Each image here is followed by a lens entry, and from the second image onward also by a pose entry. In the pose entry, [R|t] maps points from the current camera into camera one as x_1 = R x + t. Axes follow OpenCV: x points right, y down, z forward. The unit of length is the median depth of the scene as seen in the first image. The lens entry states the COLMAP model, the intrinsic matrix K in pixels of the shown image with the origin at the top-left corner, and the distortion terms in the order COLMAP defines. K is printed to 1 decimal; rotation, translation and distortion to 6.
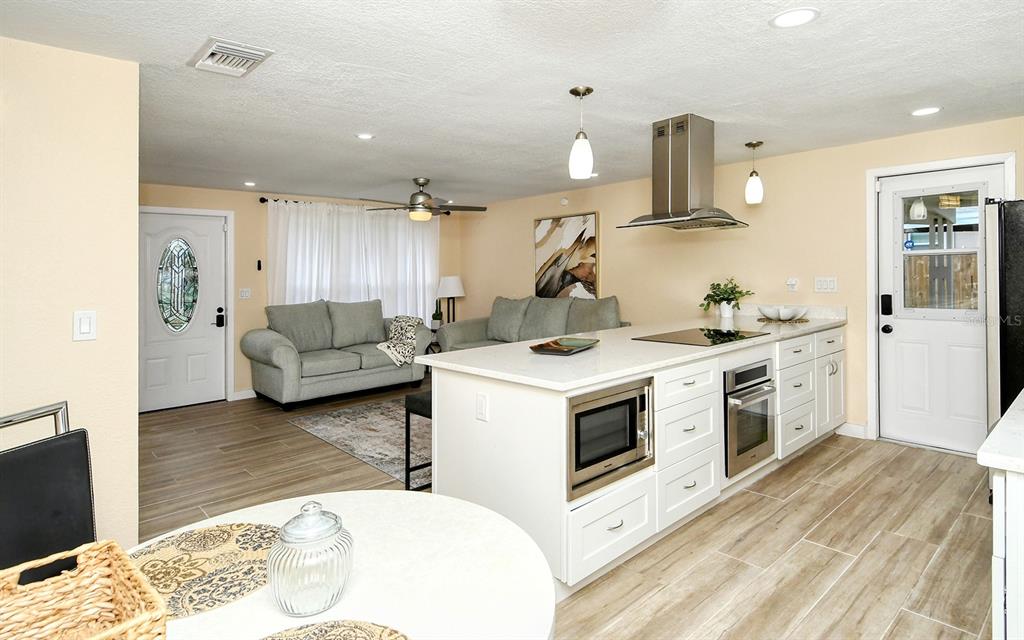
lens RADIAL K [[542.4, 0, 522.7], [0, 542.4, 259.2], [0, 0, 1]] dist [0.087026, -0.046144]
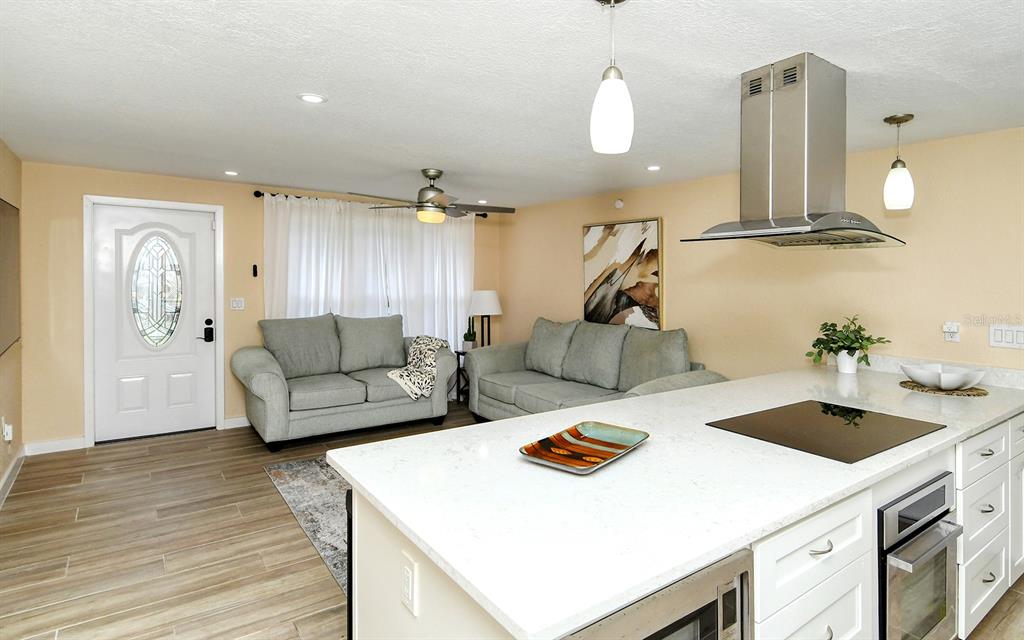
lens RADIAL K [[543.2, 0, 534.1], [0, 543.2, 276.0], [0, 0, 1]] dist [0.044870, -0.018421]
pose [[0.992389, 0.036906, -0.117484, 0.054963], [-0.034674, 0.999178, 0.020989, -0.015731], [0.118162, -0.016756, 0.992853, 0.226542]]
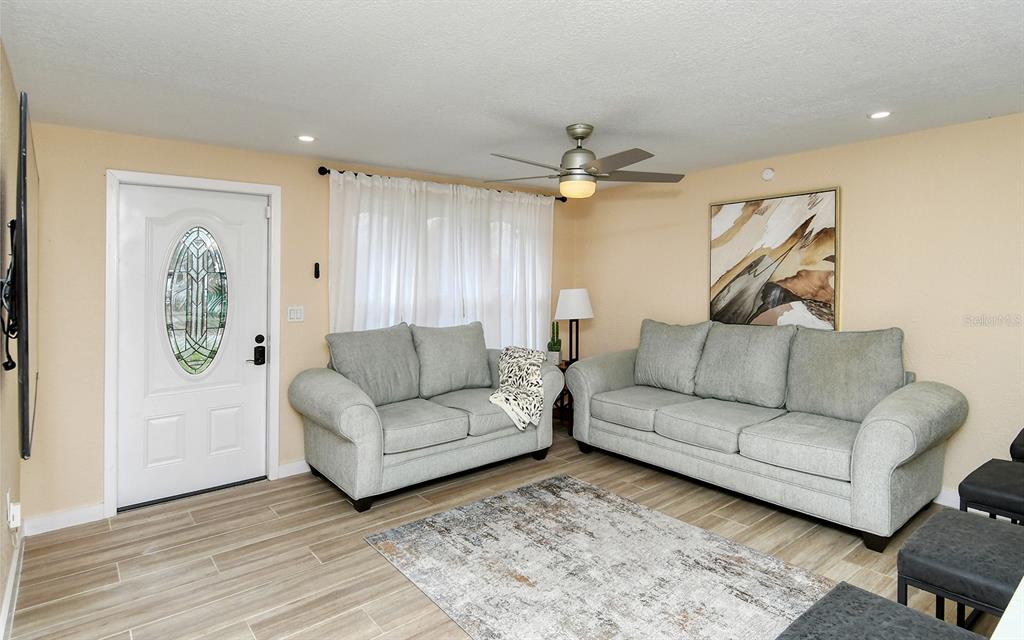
lens RADIAL K [[556.1, 0, 521.3], [0, 556.1, 264.8], [0, 0, 1]] dist [0.050967, -0.020178]
pose [[0.996673, 0.004805, -0.081360, -0.192759], [-0.005156, 0.999978, -0.004099, 0.004902], [0.081339, 0.004504, 0.996676, 0.380677]]
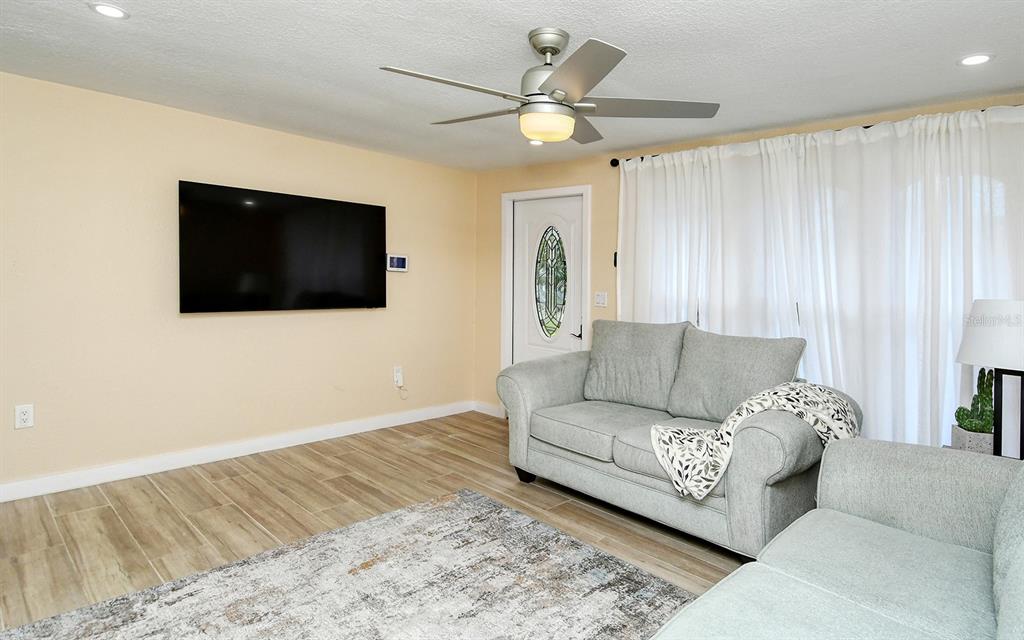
lens RADIAL K [[543.2, 0, 534.1], [0, 543.2, 276.0], [0, 0, 1]] dist [0.044870, -0.018421]
pose [[0.028315, -0.000077, -0.999599, 0.215100], [-0.018969, 0.999820, -0.000614, 0.039906], [0.999419, 0.018978, 0.028309, 0.985236]]
